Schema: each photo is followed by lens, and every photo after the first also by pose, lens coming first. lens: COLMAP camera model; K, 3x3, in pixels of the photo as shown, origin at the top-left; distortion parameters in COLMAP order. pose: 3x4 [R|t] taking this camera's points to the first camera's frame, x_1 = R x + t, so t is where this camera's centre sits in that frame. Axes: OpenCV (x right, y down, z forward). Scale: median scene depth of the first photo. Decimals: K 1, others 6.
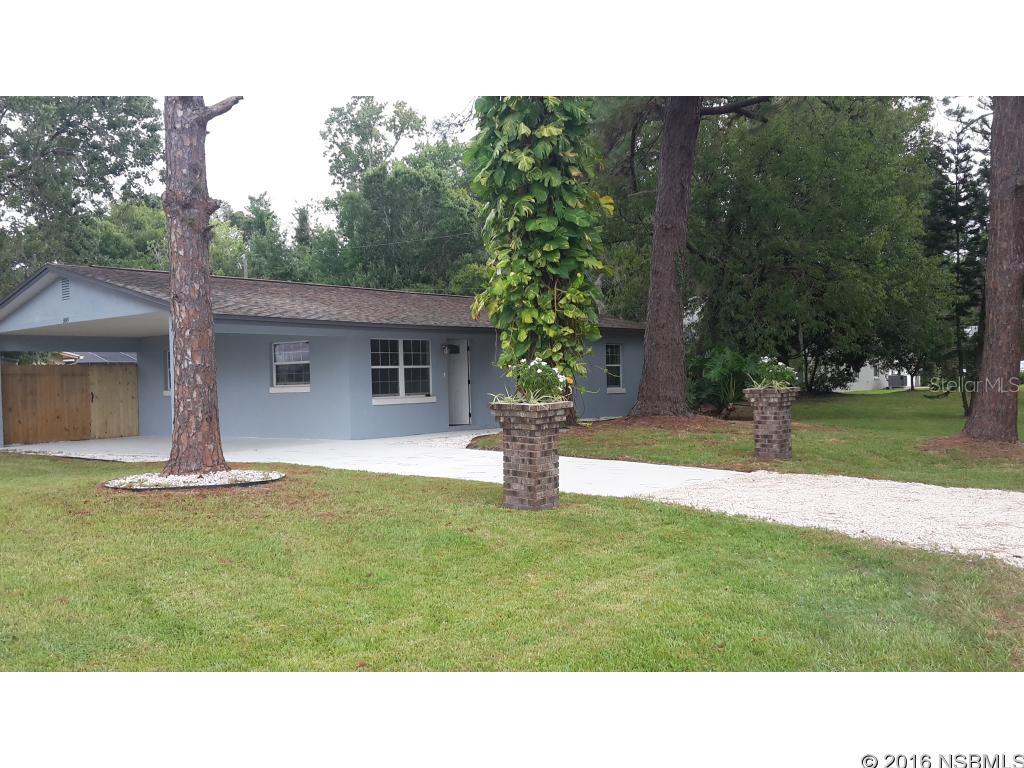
lens RADIAL K [[937.2, 0, 510.2], [0, 937.2, 402.0], [0, 0, 1]] dist [0.011707, 0.003058]
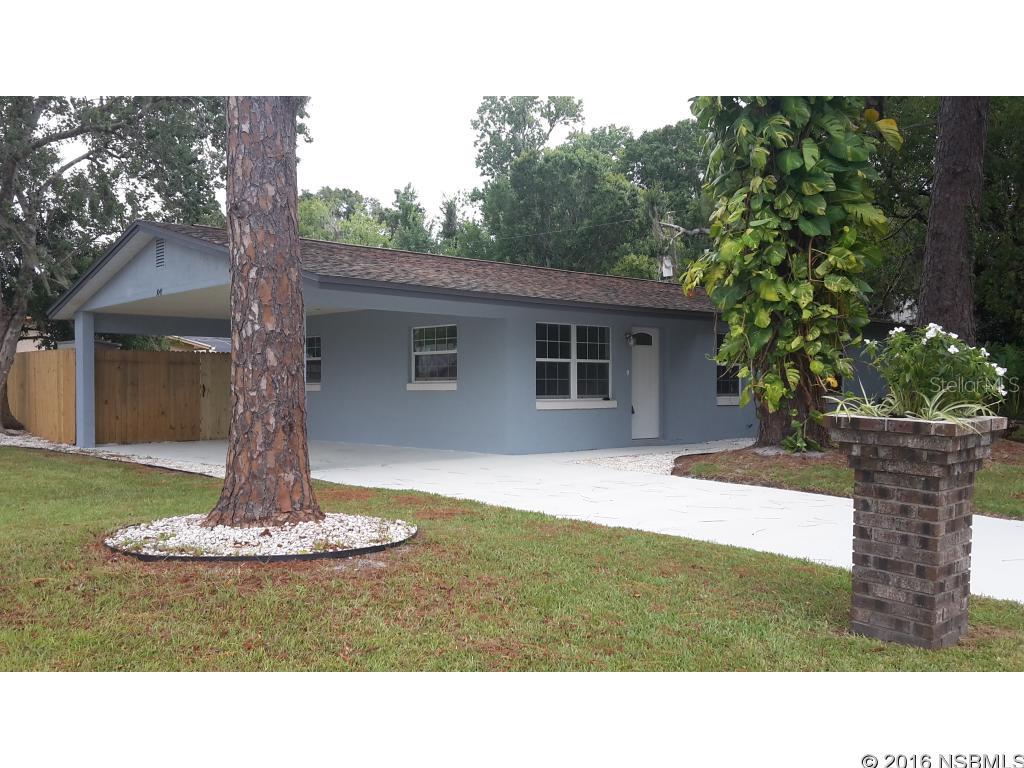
lens RADIAL K [[917.2, 0, 512.0], [0, 917.2, 384.0], [0, 0, 1]] dist [-0.002547, 0.001207]
pose [[0.989267, 0.024507, -0.144051, -0.058098], [-0.028080, 0.999345, -0.022823, 0.000141], [0.143397, 0.026623, 0.989307, 0.252884]]
